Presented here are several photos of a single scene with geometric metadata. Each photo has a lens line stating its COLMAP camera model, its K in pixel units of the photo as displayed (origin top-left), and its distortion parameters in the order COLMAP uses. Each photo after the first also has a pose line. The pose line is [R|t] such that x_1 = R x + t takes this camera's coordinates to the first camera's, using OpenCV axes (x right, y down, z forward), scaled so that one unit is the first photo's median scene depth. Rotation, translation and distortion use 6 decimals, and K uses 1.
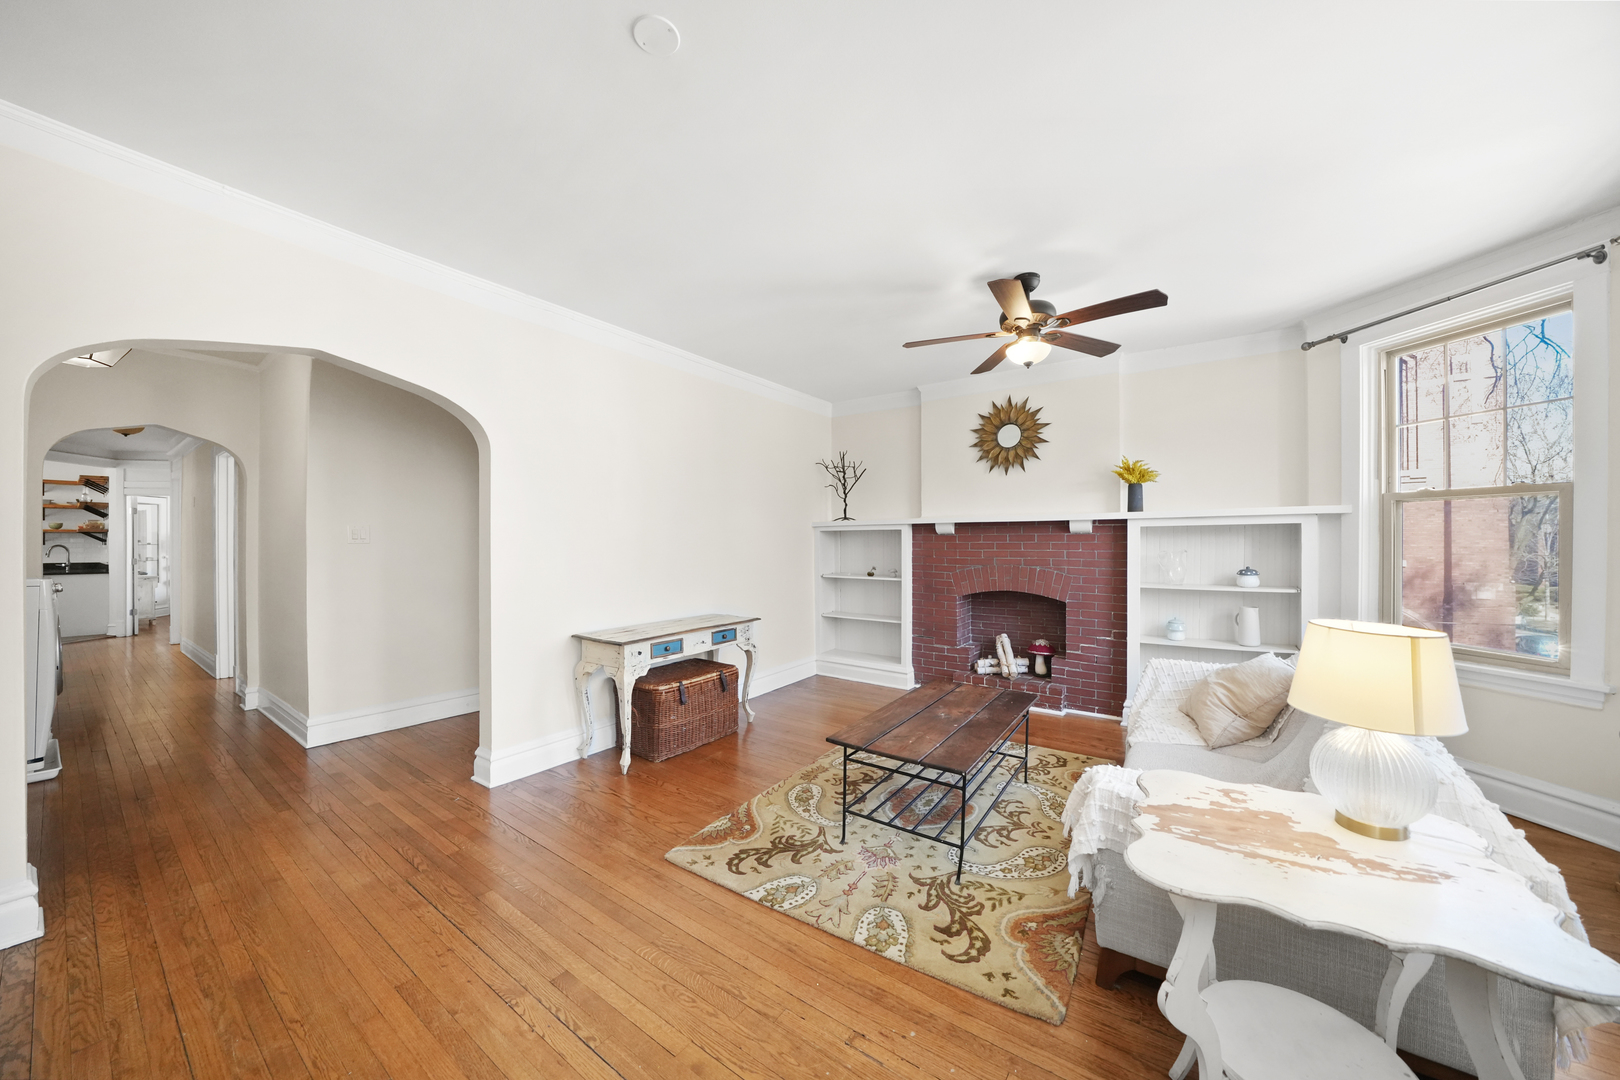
lens RADIAL K [[560.4, 0, 804.6], [0, 560.4, 544.8], [0, 0, 1]] dist [-0.019052, 0.000015]
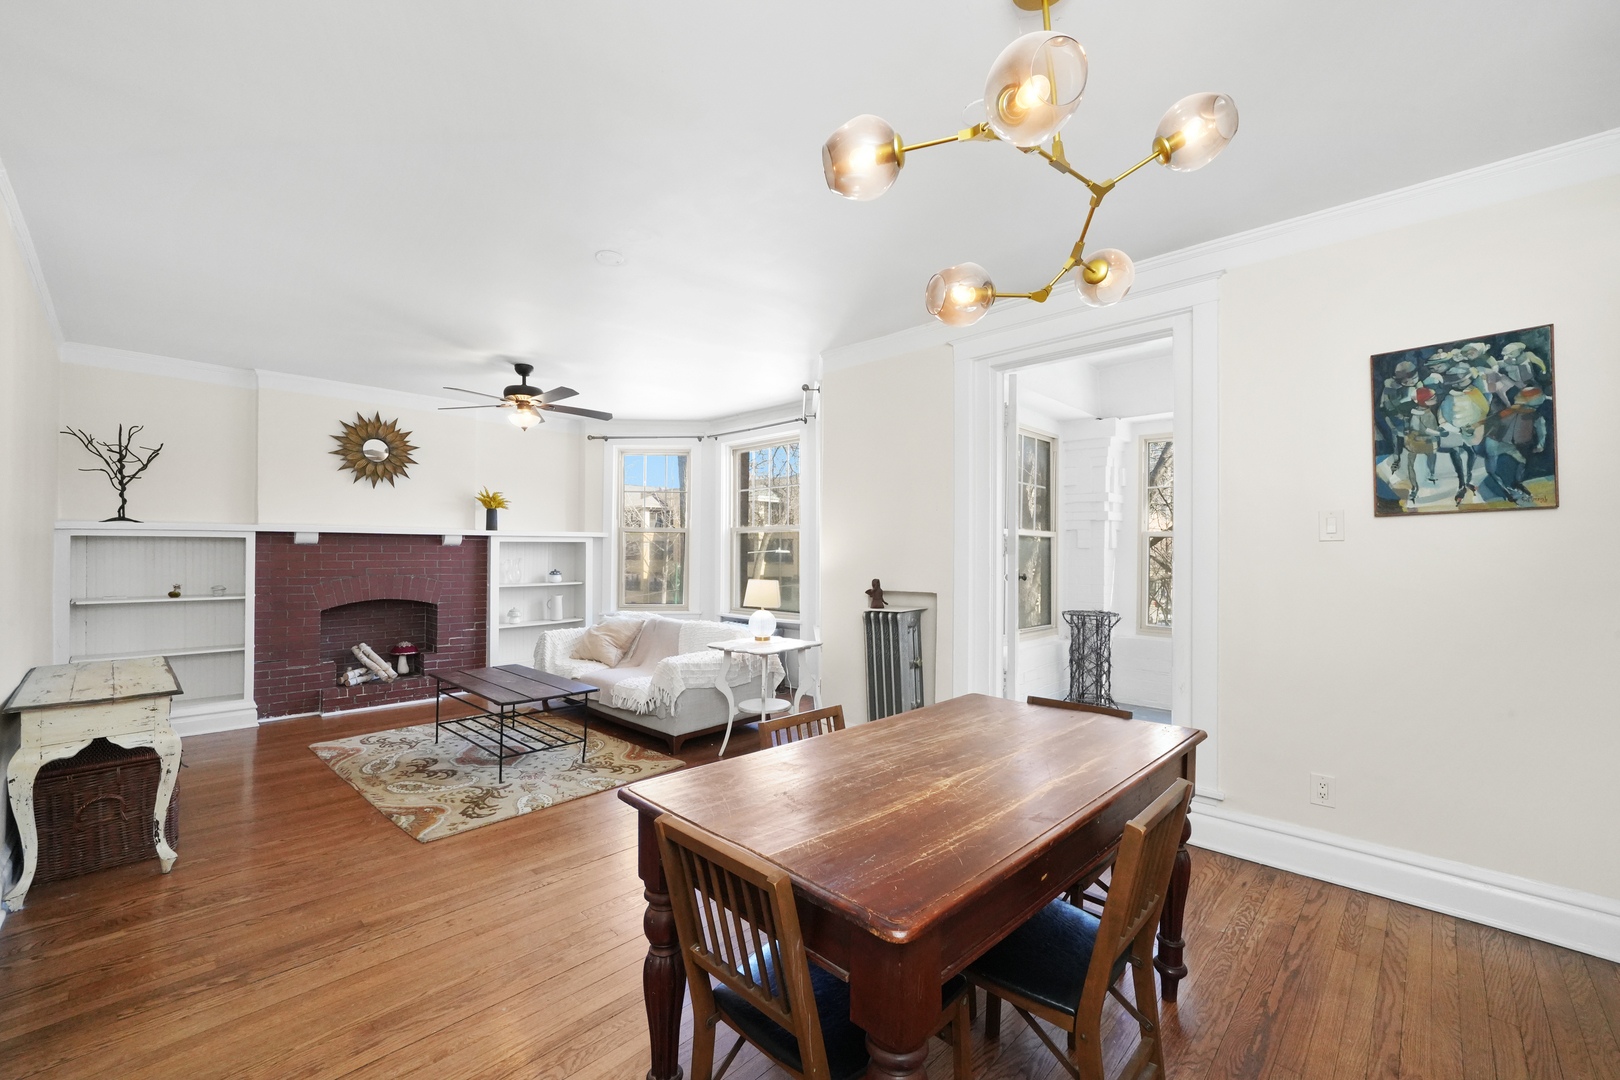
lens RADIAL K [[653.1, 0, 800.5], [0, 653.1, 548.8], [0, 0, 1]] dist [-0.001140, 0.000041]
pose [[0.157042, 0.005048, 0.987579, -0.803301], [-0.000905, 0.999987, -0.004967, -0.007766], [-0.987591, -0.000113, 0.157045, 0.033681]]
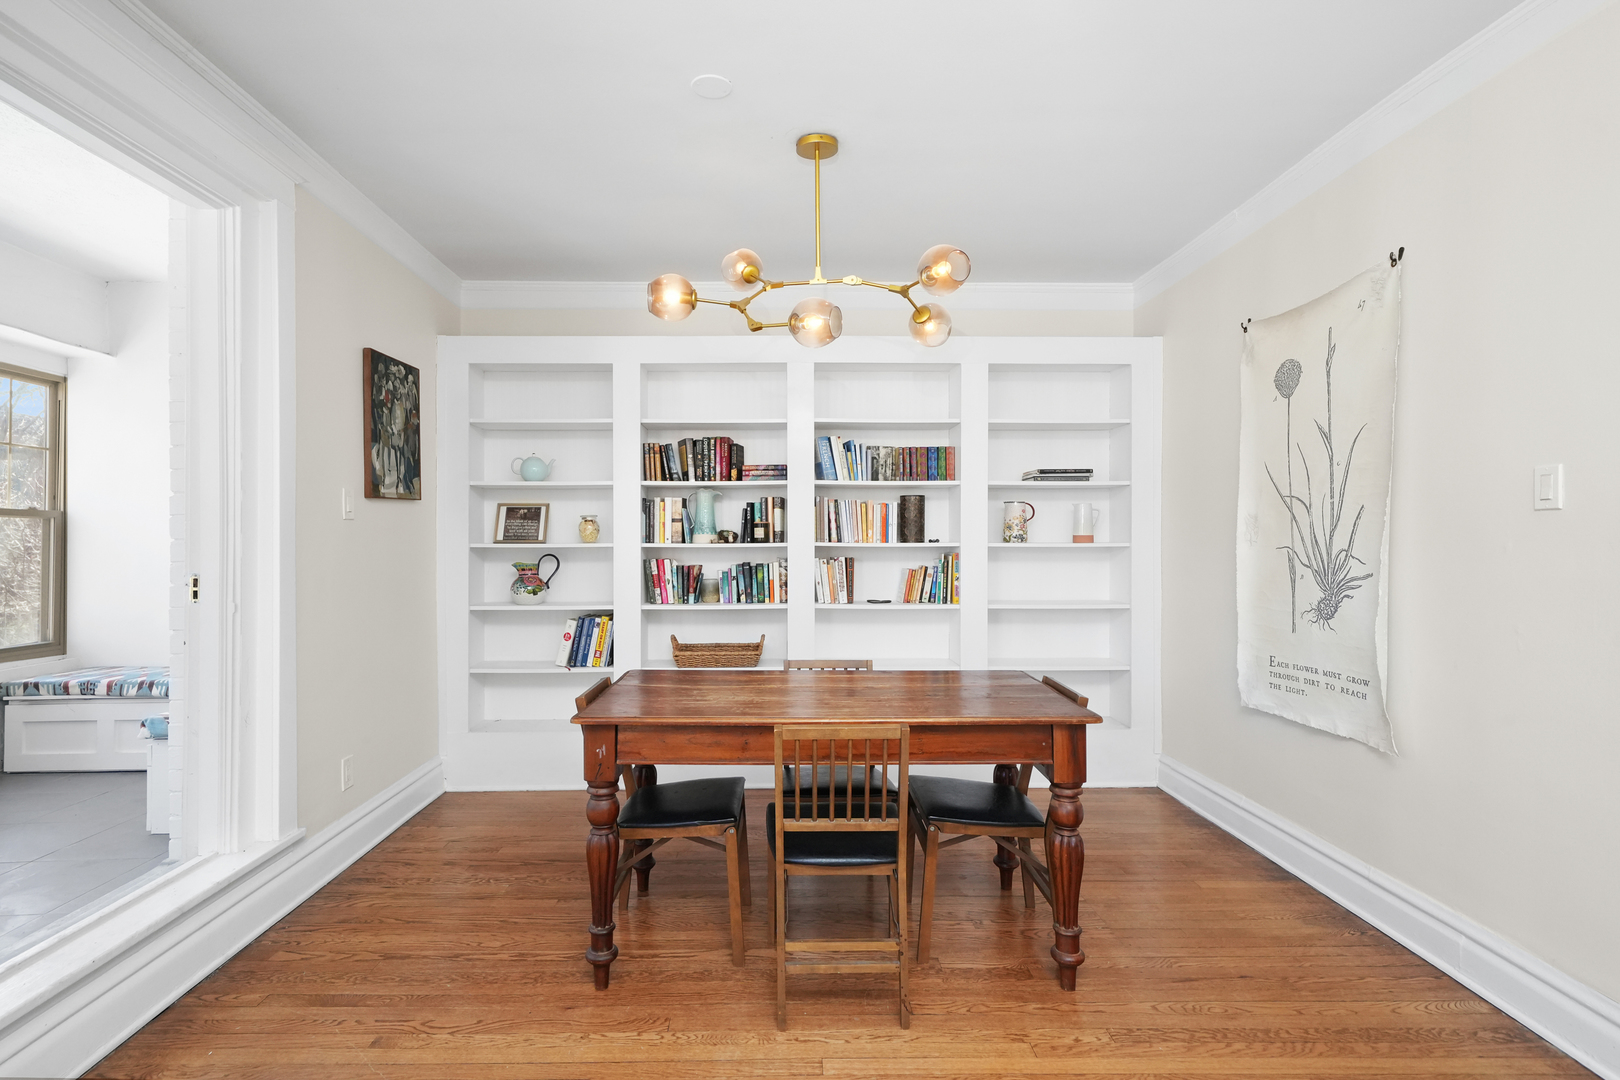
lens RADIAL K [[777.7, 0, 783.4], [0, 777.7, 541.9], [0, 0, 1]] dist [0.003007, 0.000353]
pose [[-0.810061, 0.001862, -0.586343, 0.020256], [-0.001325, 0.999987, 0.005006, -0.001694], [0.586345, 0.004832, -0.810047, 0.488131]]
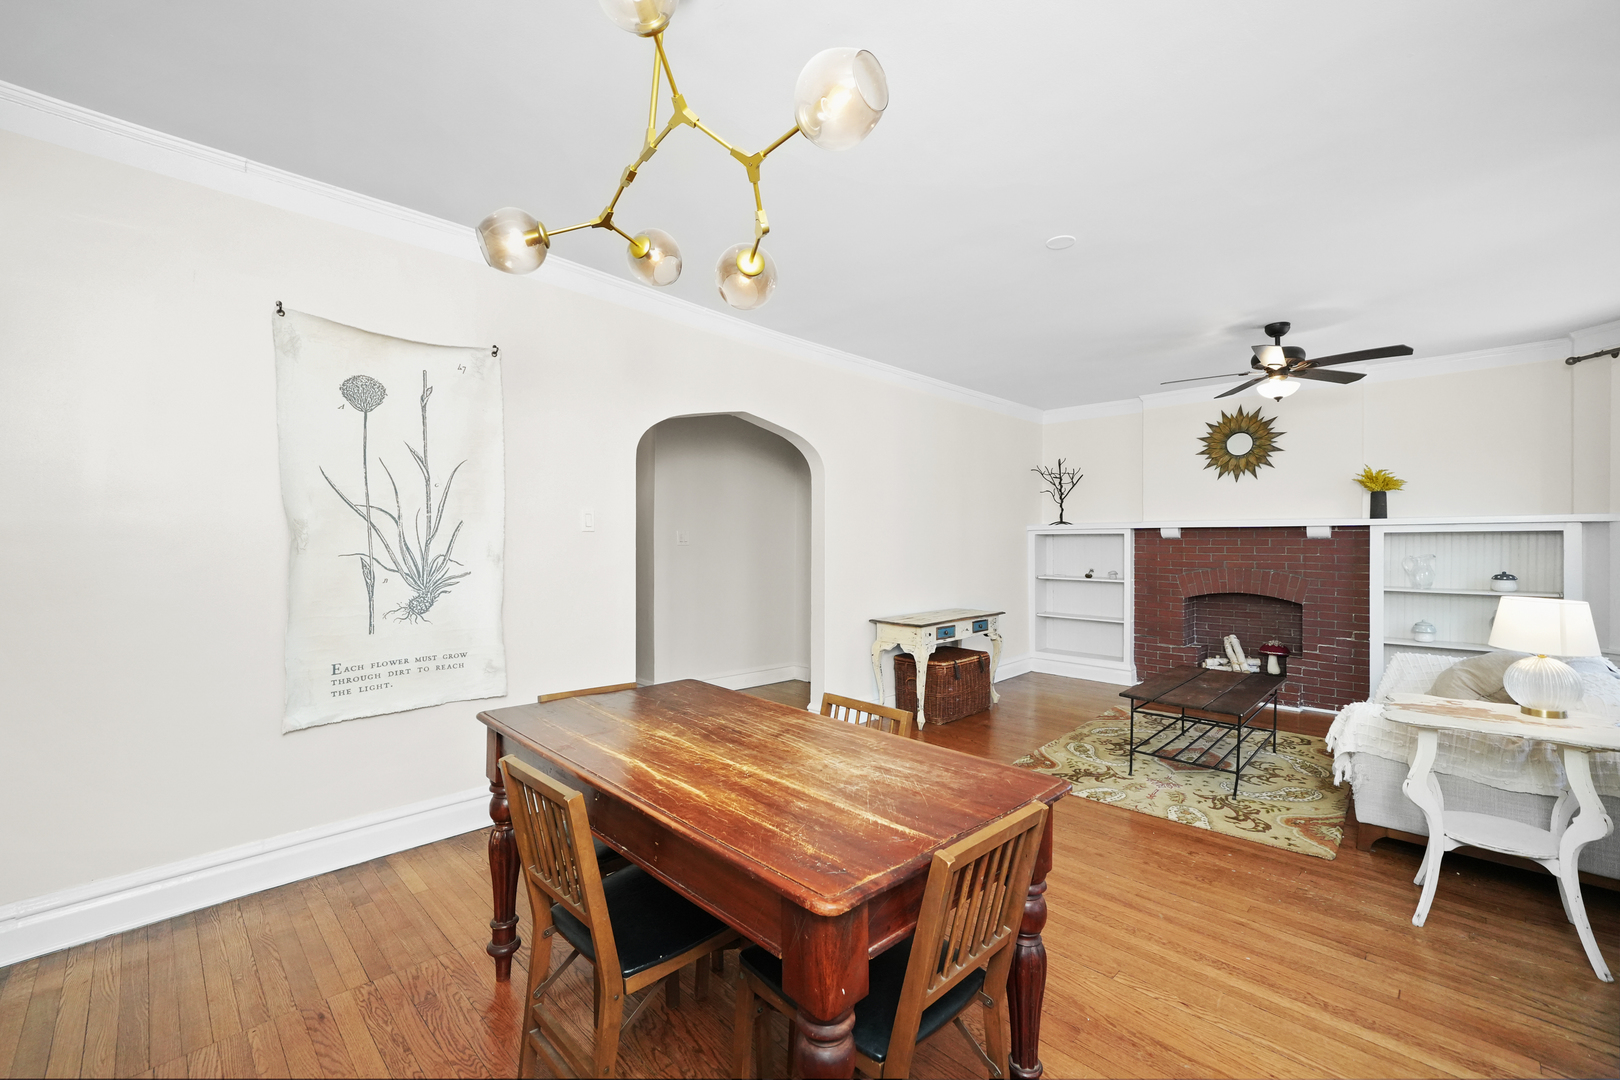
lens RADIAL K [[669.1, 0, 801.2], [0, 669.1, 542.0], [0, 0, 1]] dist [-0.000274, 0.000251]
pose [[0.985596, 0.003615, -0.169077, -0.258769], [-0.004305, 0.999984, -0.003717, -0.005164], [0.169060, 0.004392, 0.985596, -0.415807]]
